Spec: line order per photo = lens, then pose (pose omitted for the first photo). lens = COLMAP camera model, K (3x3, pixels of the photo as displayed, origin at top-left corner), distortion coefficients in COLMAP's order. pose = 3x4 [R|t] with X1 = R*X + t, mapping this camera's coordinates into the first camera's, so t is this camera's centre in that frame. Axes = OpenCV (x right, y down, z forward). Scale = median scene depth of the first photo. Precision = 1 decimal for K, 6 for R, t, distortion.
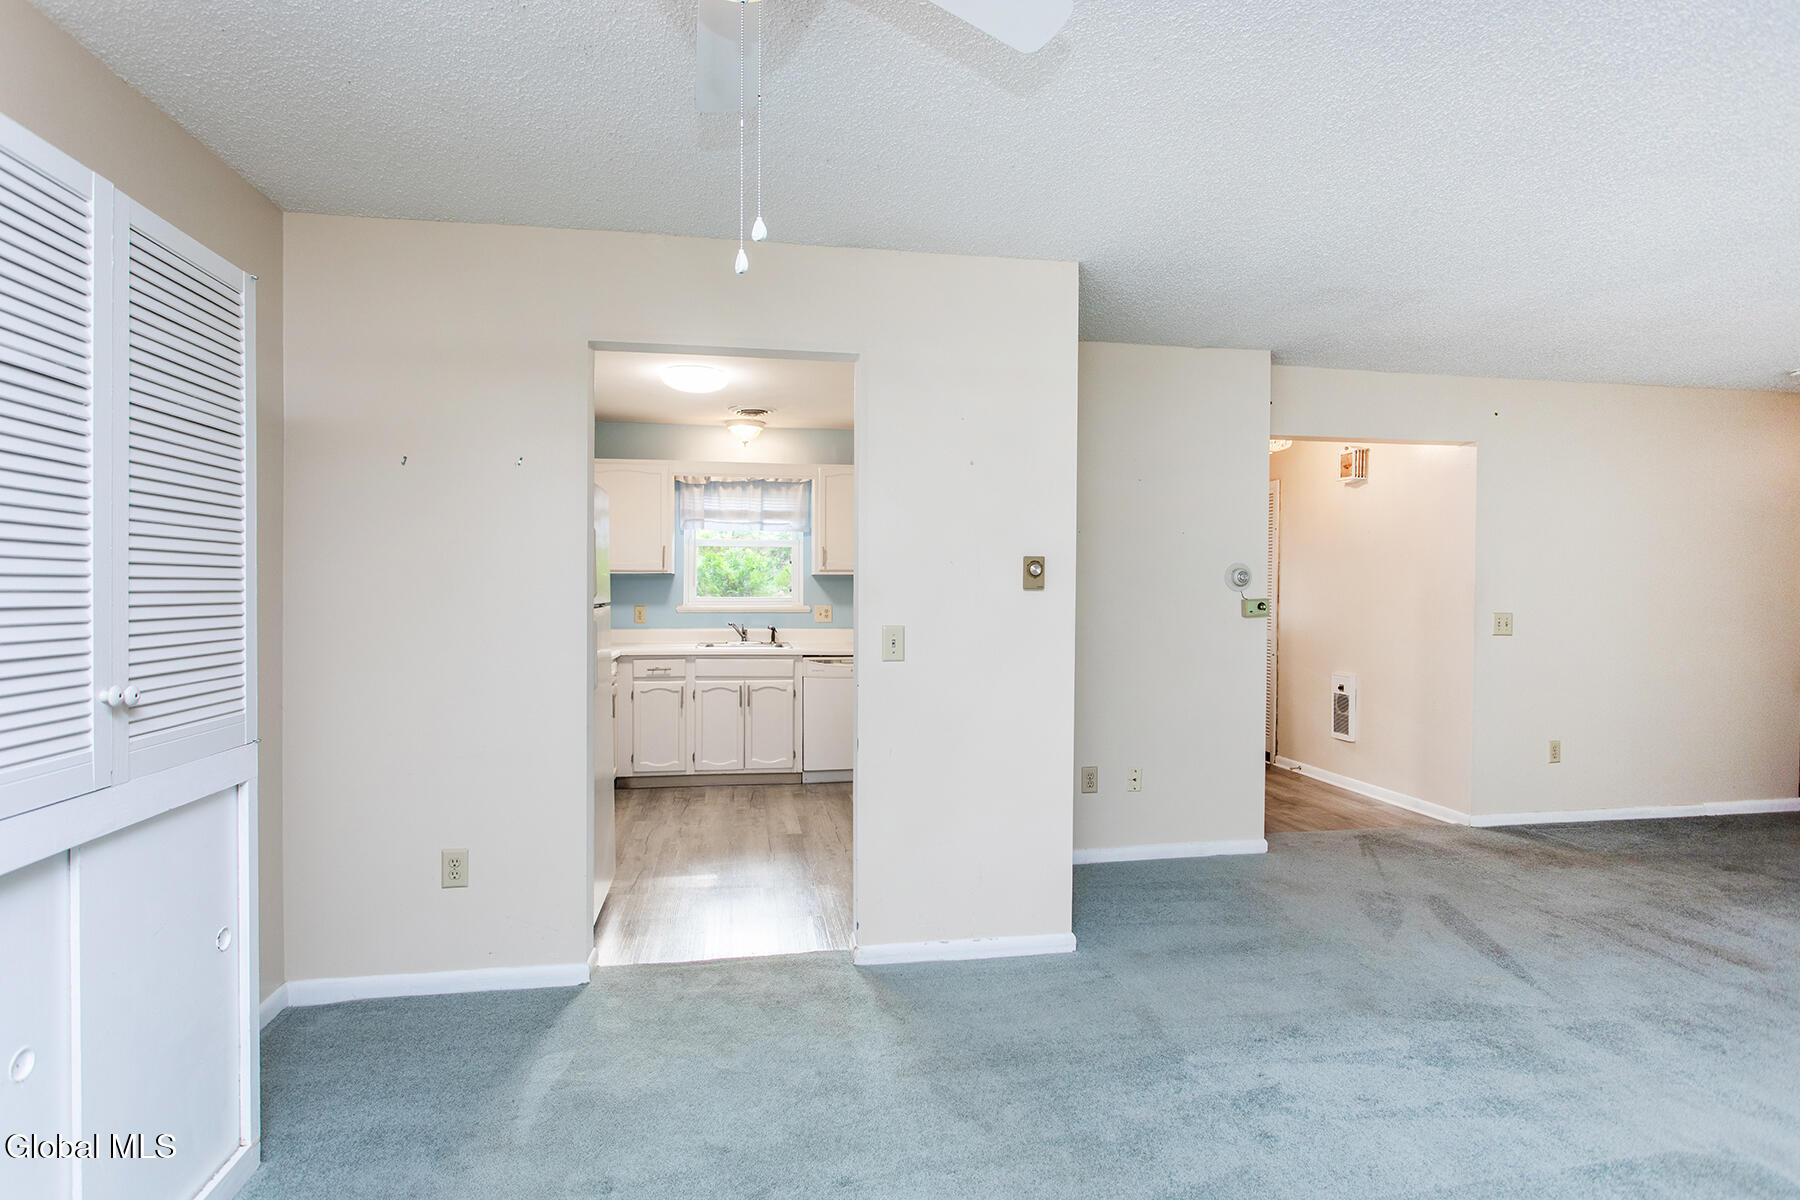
lens RADIAL K [[899.2, 0, 902.0], [0, 899.2, 593.0], [0, 0, 1]] dist [0.000383, 0.001218]
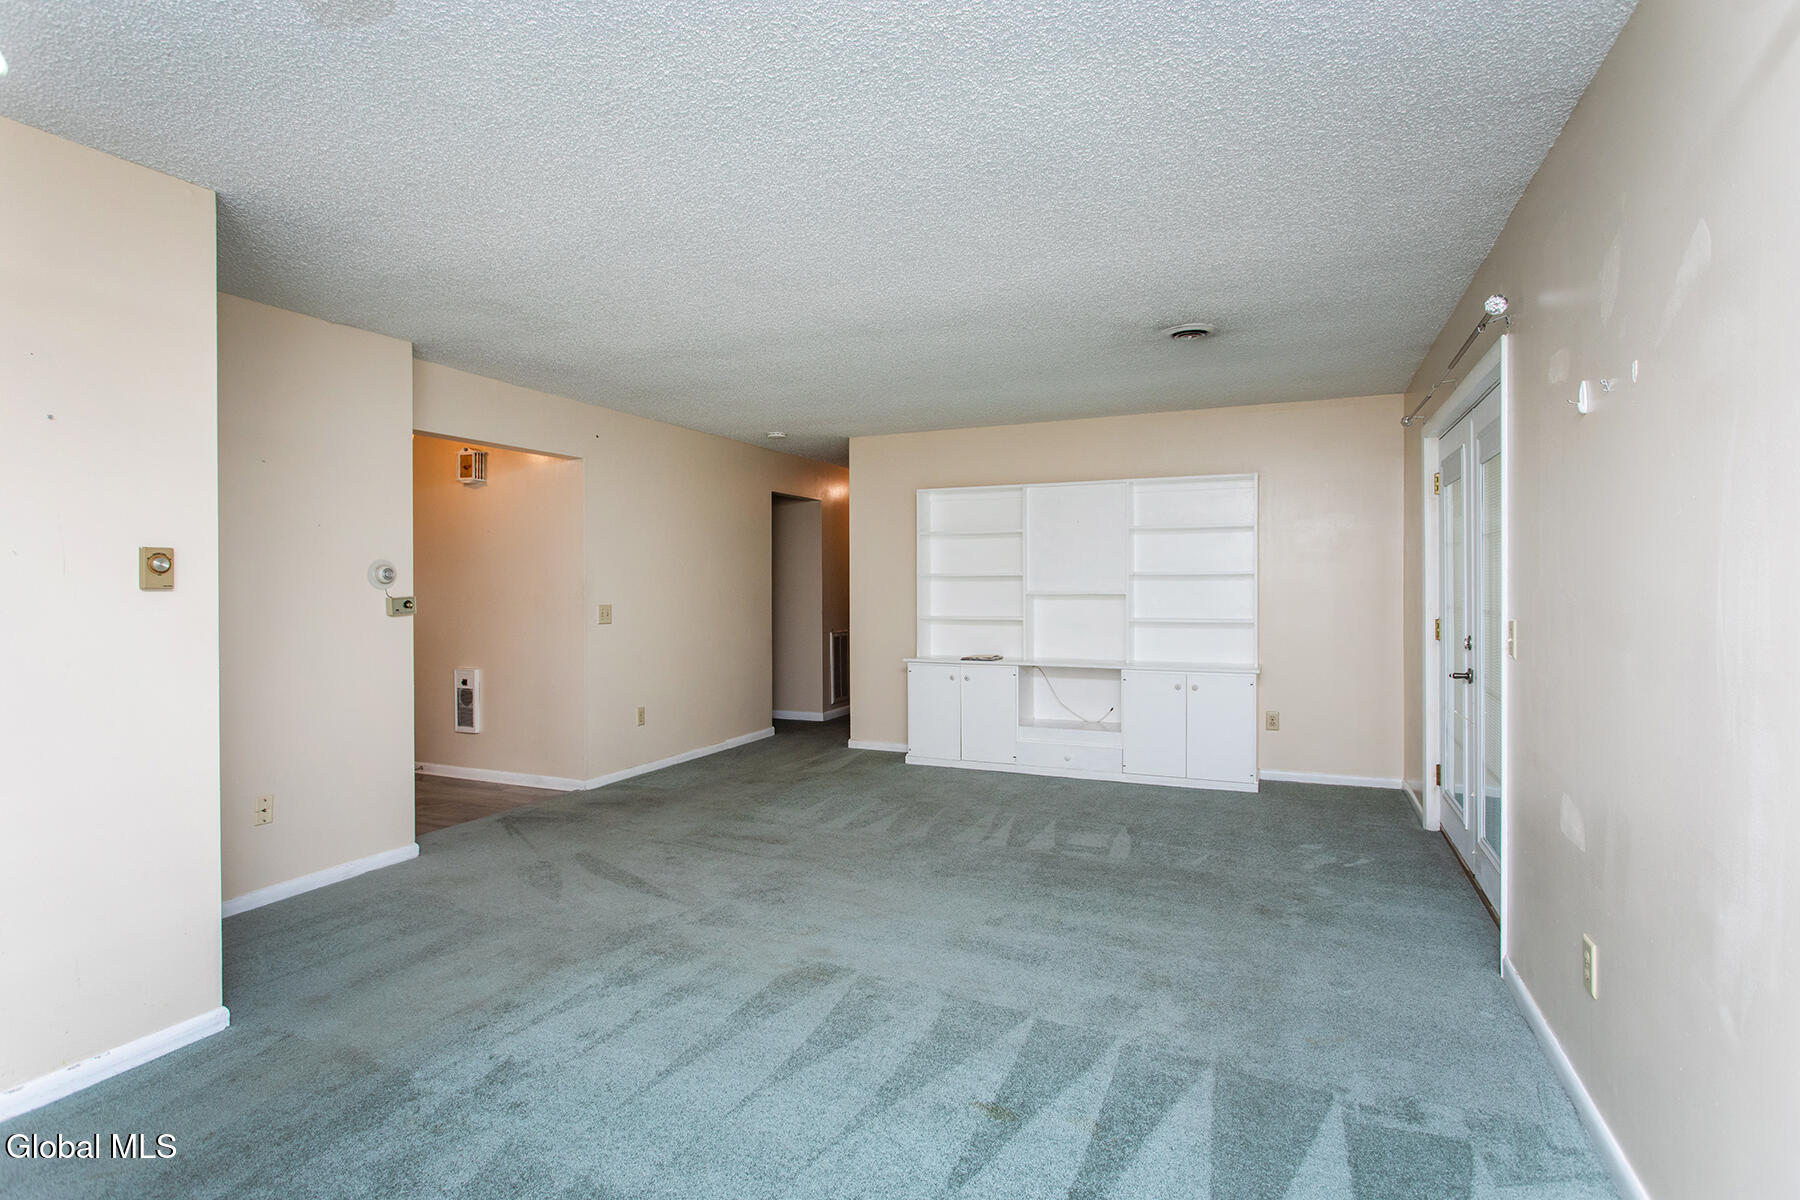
lens RADIAL K [[899.2, 0, 901.0], [0, 899.2, 591.7], [0, 0, 1]] dist [0.000383, 0.001218]
pose [[0.551416, -0.011574, 0.834150, -0.152438], [0.008858, 0.999929, 0.008019, -0.002849], [-0.834184, 0.002967, 0.551479, 0.026617]]
